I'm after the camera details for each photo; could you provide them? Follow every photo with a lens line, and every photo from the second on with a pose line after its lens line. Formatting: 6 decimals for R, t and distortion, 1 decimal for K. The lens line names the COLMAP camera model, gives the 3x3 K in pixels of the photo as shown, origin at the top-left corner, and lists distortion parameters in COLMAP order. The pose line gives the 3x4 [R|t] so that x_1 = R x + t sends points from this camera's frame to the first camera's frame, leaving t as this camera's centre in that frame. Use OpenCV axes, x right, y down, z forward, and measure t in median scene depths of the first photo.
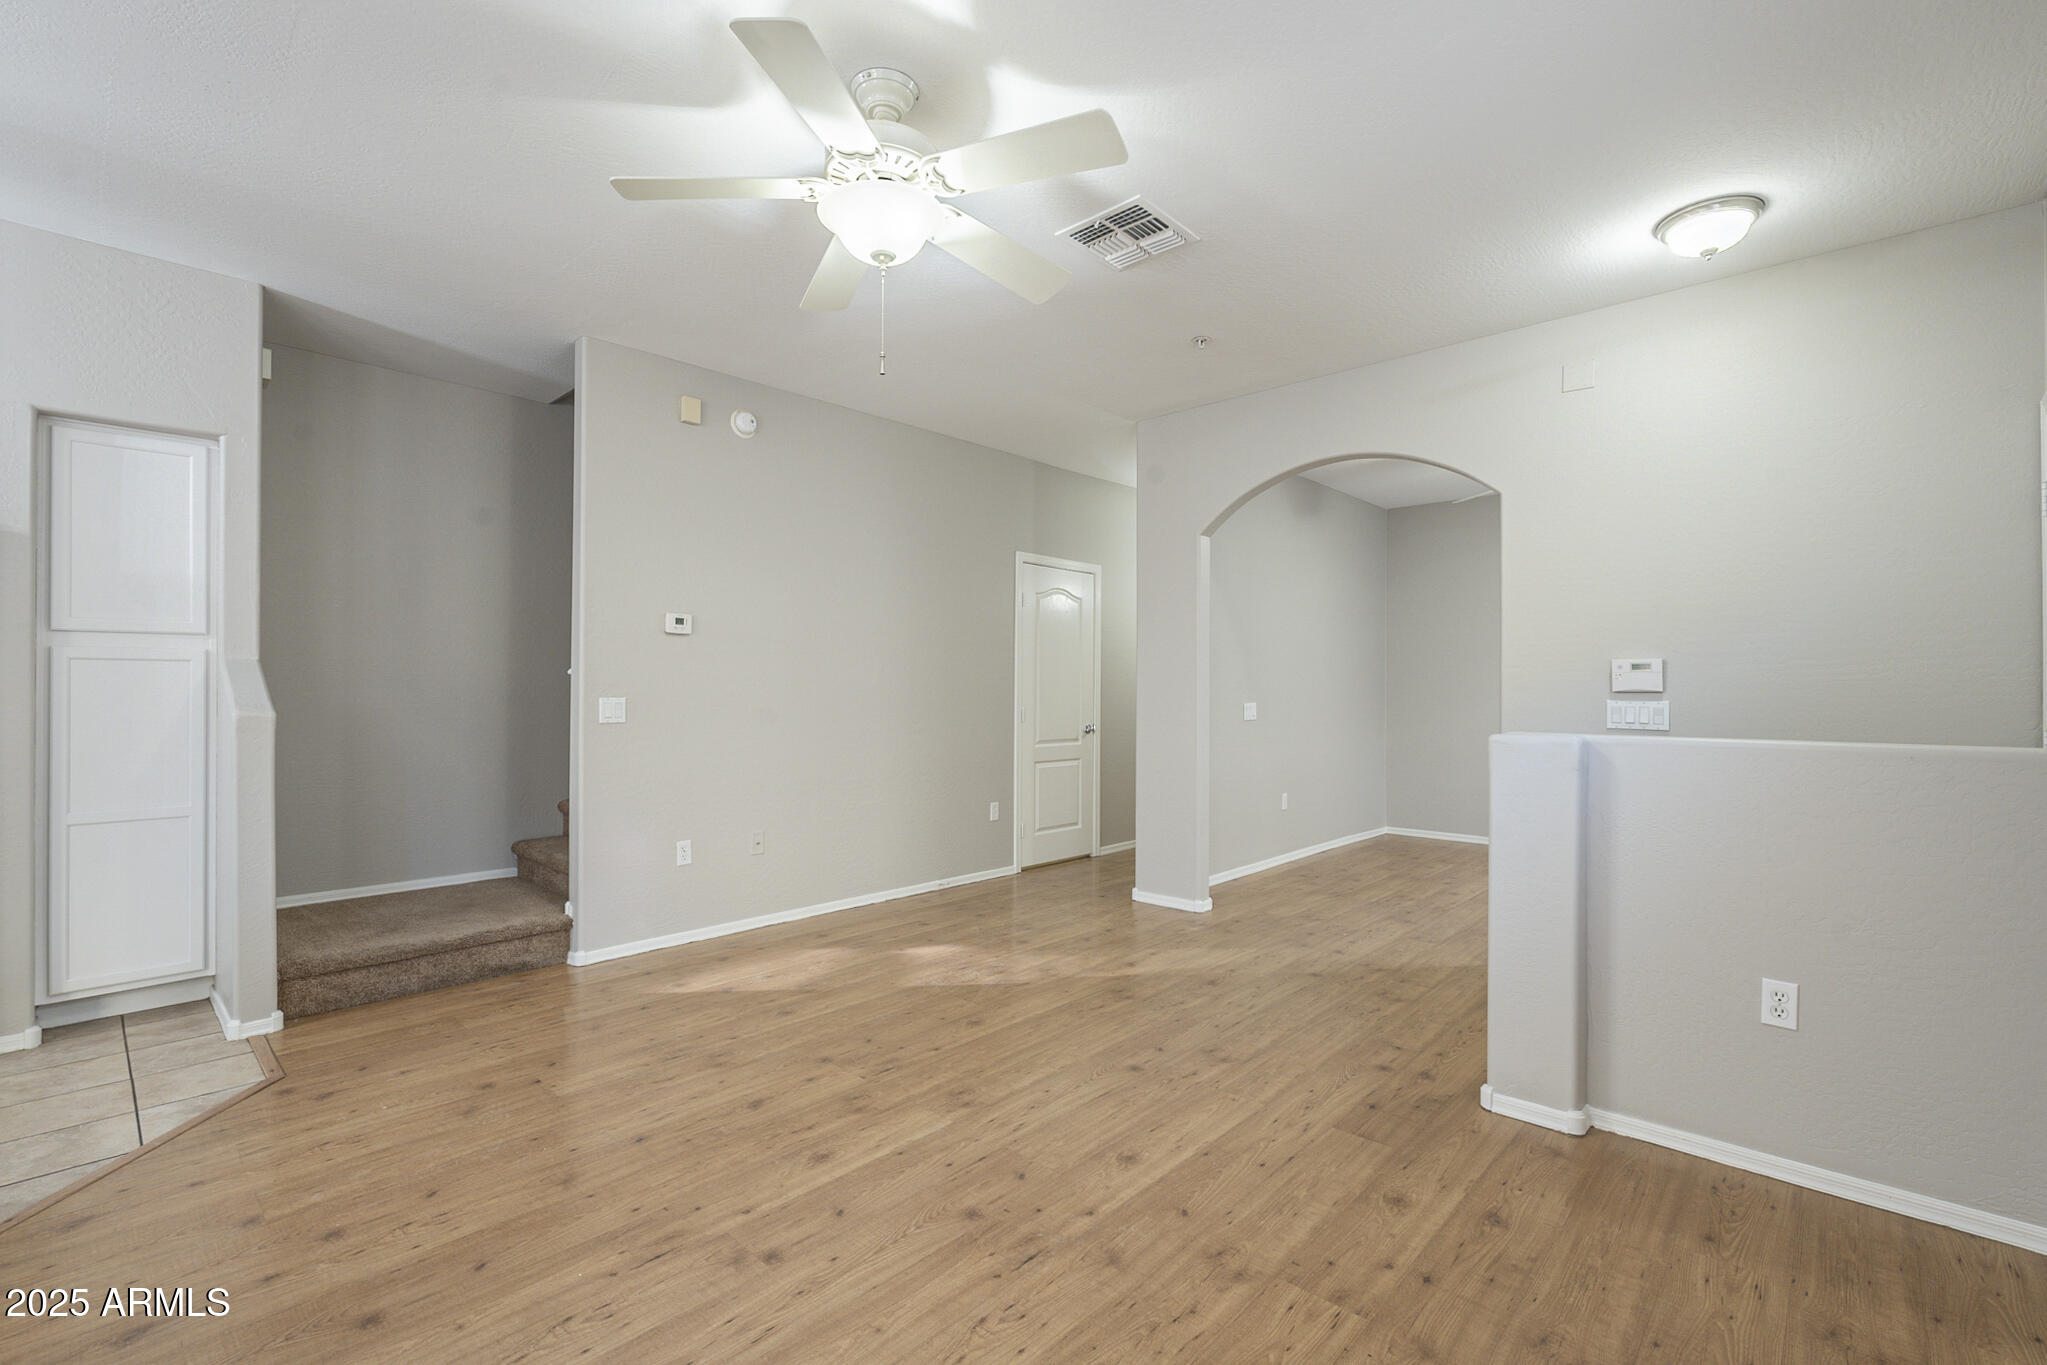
lens RADIAL K [[894.1, 0, 1028.5], [0, 894.1, 679.3], [0, 0, 1]] dist [-0.005379, -0.000111]
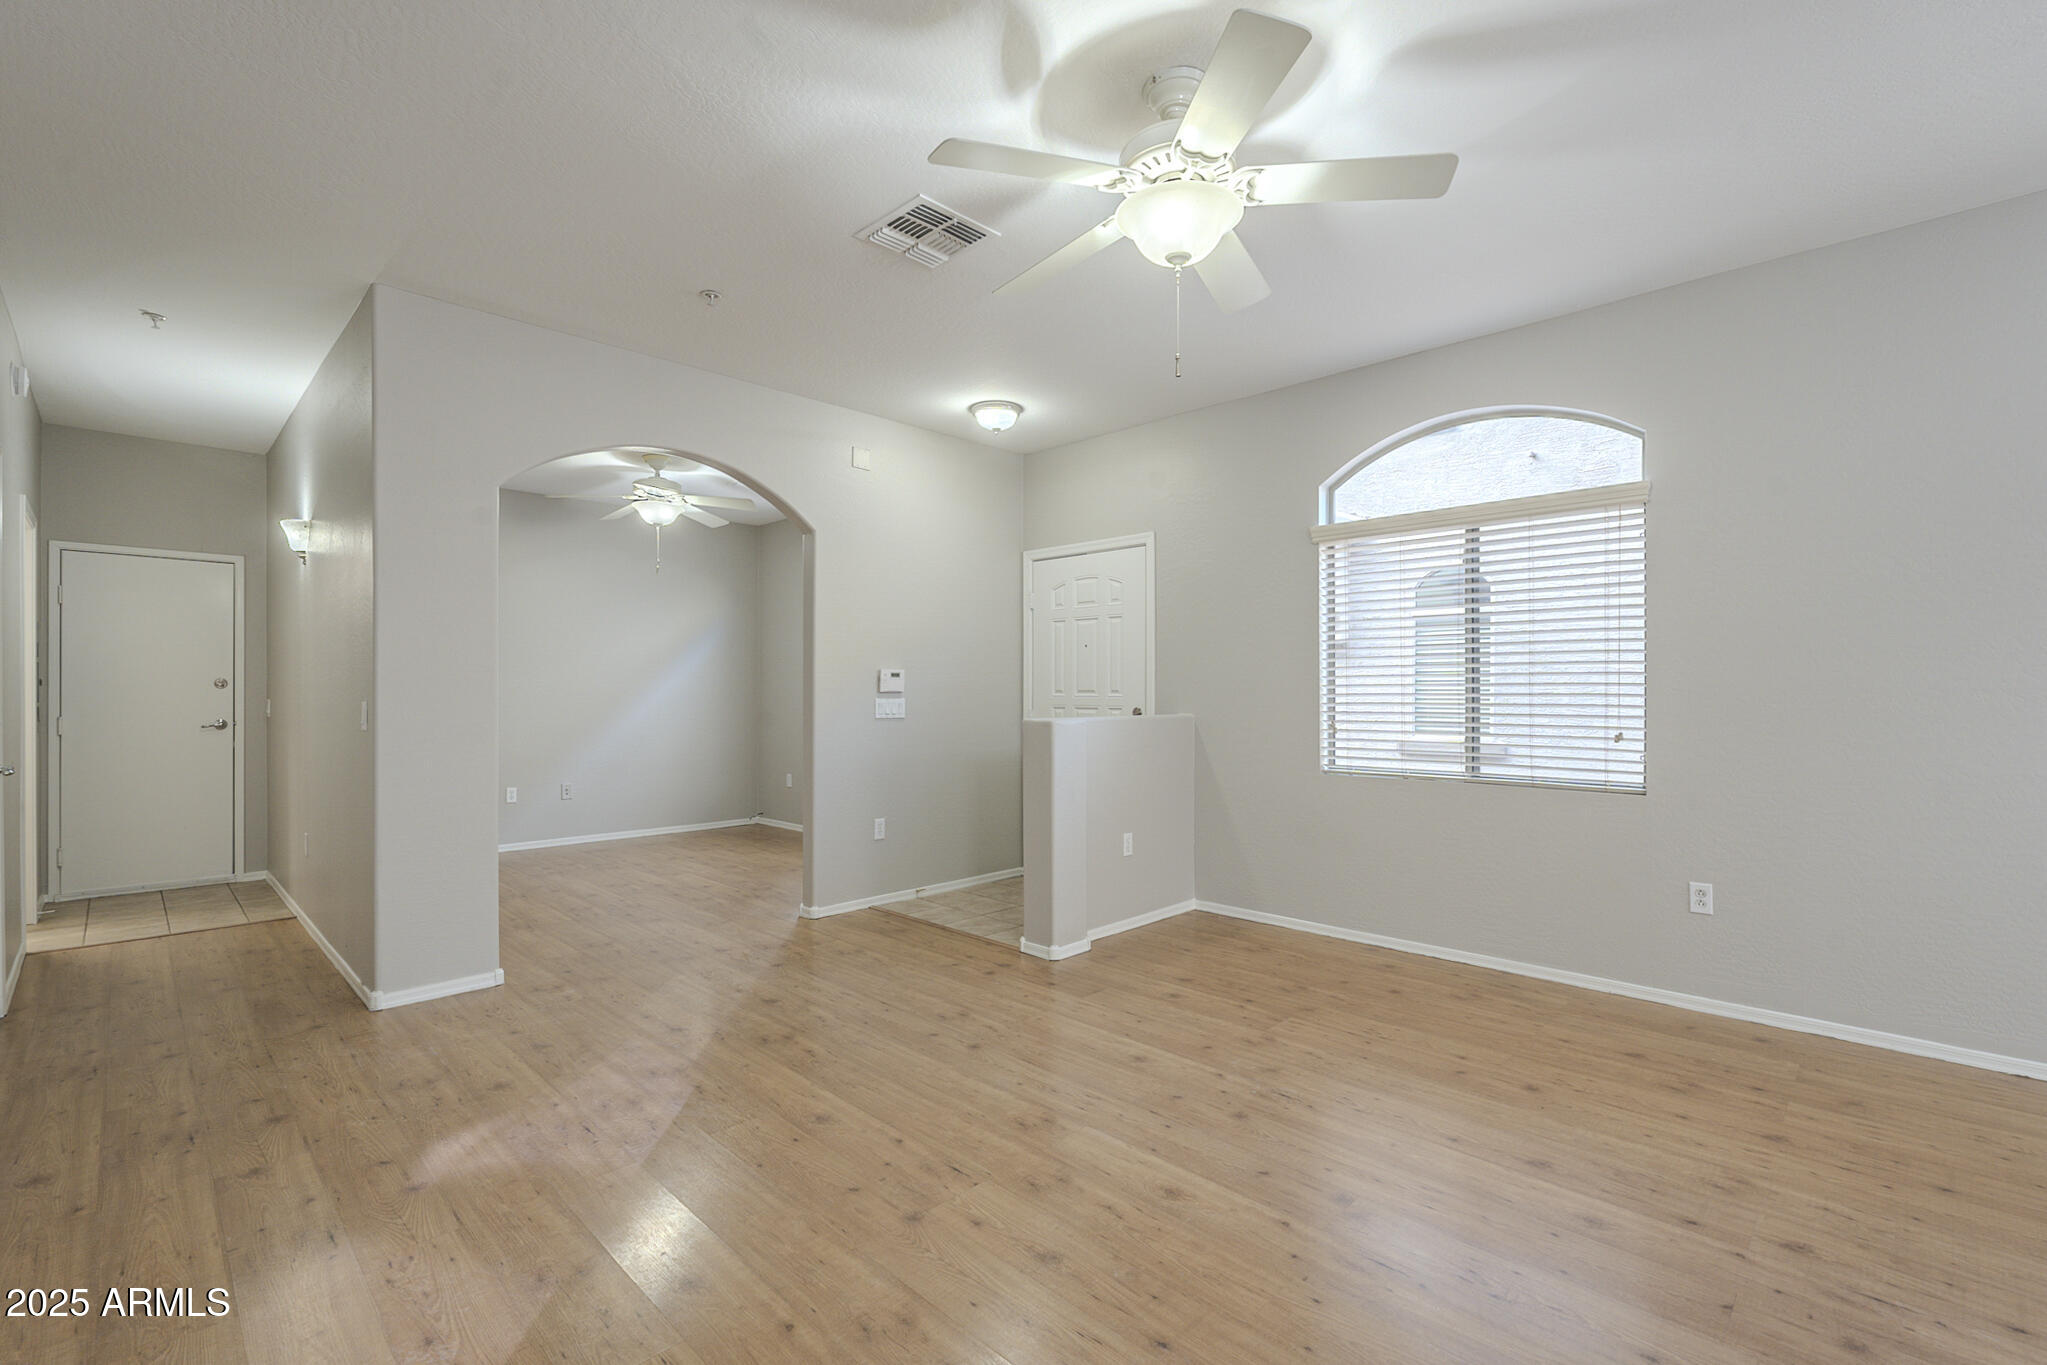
lens RADIAL K [[896.9, 0, 1018.3], [0, 896.9, 693.6], [0, 0, 1]] dist [-0.004349, -0.000171]
pose [[0.035499, -0.003593, 0.999363, -0.904139], [-0.011870, 0.999921, 0.004017, 0.009257], [-0.999299, -0.012005, 0.035453, 0.874509]]
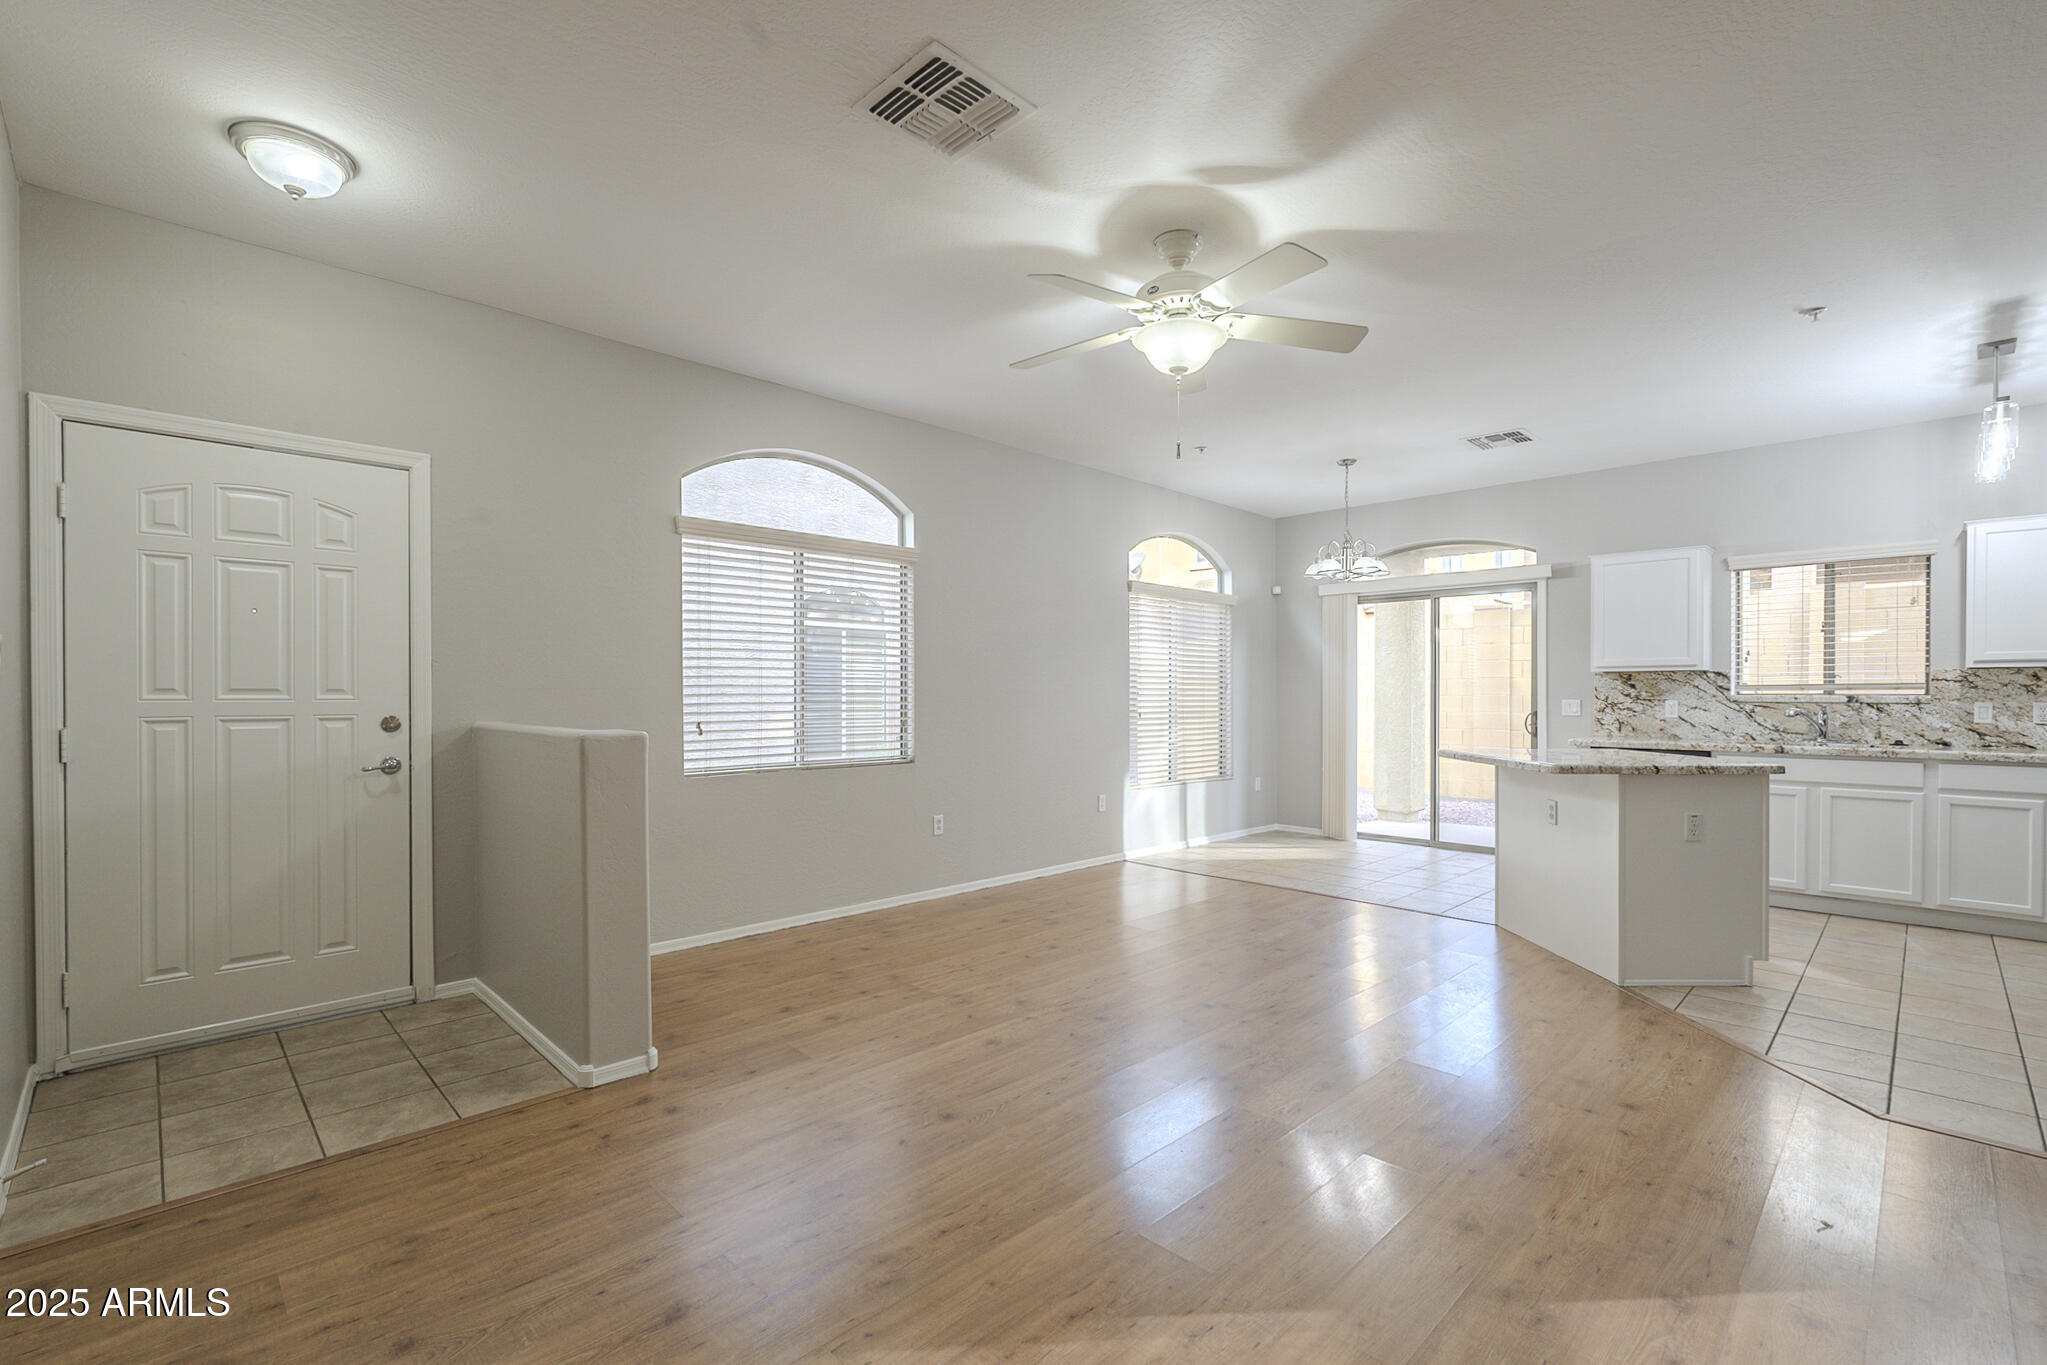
lens RADIAL K [[899.4, 0, 1028.4], [0, 899.4, 698.4], [0, 0, 1]] dist [-0.002613, -0.000845]
pose [[-0.999124, -0.004502, 0.041597, 0.002332], [-0.004751, 0.999971, -0.005893, 0.021326], [-0.041569, -0.006086, -0.999117, 1.812706]]
